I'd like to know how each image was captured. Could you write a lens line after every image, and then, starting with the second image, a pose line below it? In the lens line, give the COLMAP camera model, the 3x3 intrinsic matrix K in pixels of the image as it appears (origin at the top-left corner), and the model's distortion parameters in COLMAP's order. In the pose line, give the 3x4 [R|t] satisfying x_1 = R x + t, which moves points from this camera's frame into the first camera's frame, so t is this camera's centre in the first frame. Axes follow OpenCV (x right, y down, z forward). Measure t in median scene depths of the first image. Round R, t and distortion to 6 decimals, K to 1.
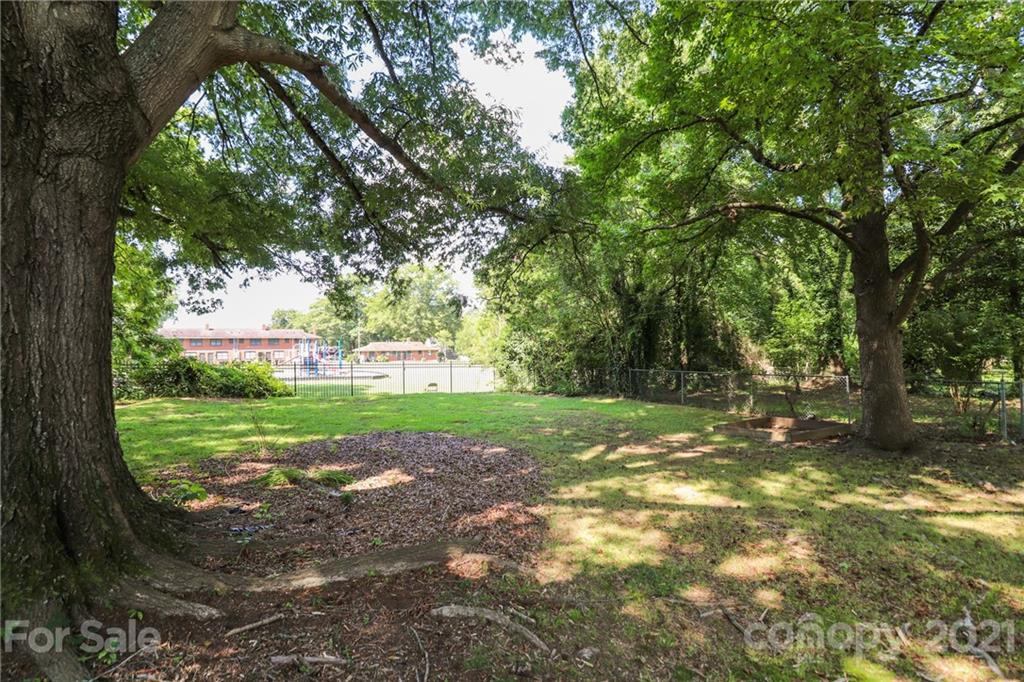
lens RADIAL K [[475.7, 0, 511.5], [0, 475.7, 340.6], [0, 0, 1]] dist [-0.011279, -0.005549]
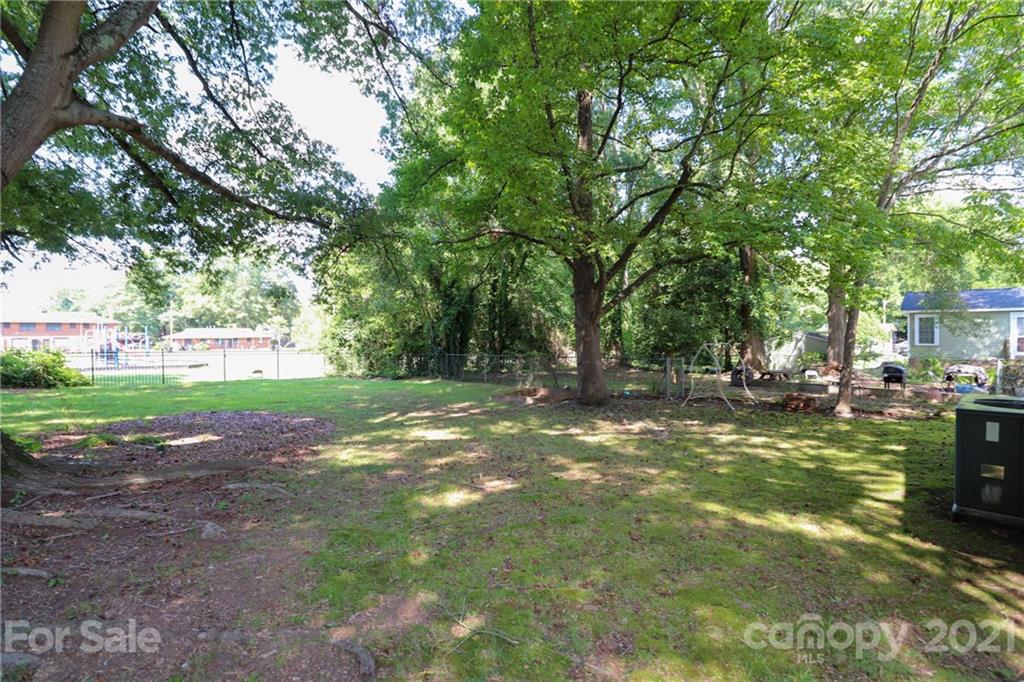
lens RADIAL K [[475.7, 0, 515.3], [0, 475.7, 336.7], [0, 0, 1]] dist [-0.011279, -0.005549]
pose [[0.949481, 0.003086, 0.313809, 0.051869], [-0.008555, 0.999835, 0.016050, -0.002007], [-0.313708, -0.017924, 0.949350, -0.163309]]
